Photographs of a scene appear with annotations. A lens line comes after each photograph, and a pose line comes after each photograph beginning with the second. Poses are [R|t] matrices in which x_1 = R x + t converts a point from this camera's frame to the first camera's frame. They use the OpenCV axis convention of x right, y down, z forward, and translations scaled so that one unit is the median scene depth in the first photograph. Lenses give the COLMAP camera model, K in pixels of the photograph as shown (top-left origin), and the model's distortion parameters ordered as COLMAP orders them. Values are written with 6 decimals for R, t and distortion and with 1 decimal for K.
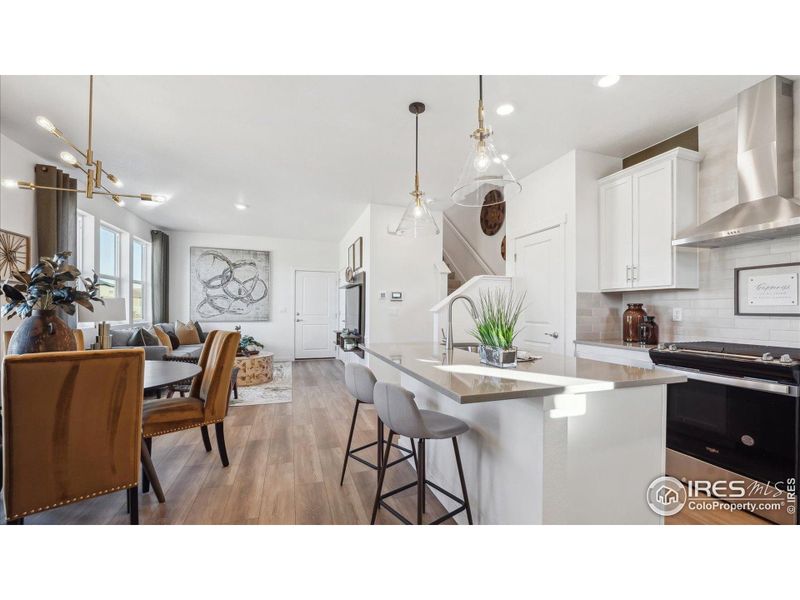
lens RADIAL K [[333.0, 0, 400.0], [0, 333.0, 310.5], [0, 0, 1]] dist [-0.011926, 0.000125]
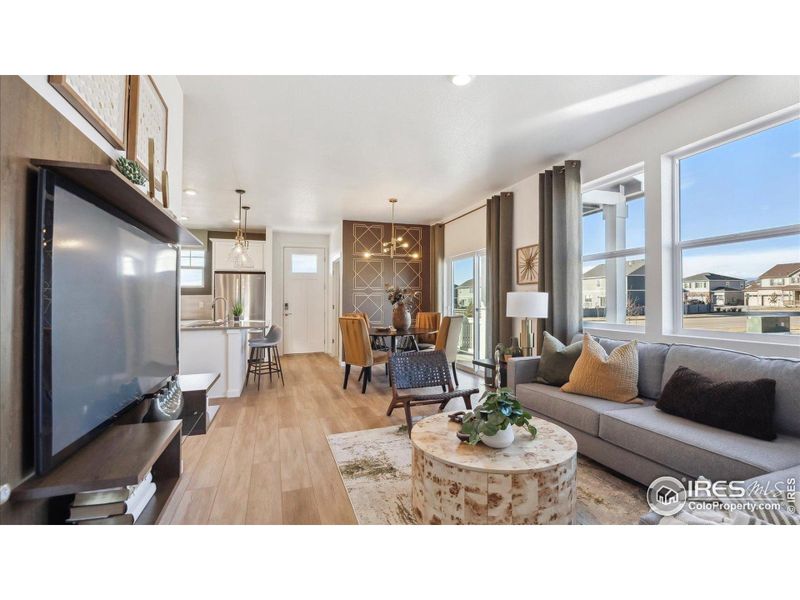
lens RADIAL K [[361.1, 0, 419.2], [0, 361.1, 287.9], [0, 0, 1]] dist [-0.011408, 0.001451]
pose [[-0.997946, -0.001871, -0.064029, -0.372255], [0.000216, 0.999469, -0.032582, -0.012948], [0.064056, -0.032529, -0.997416, 1.406652]]
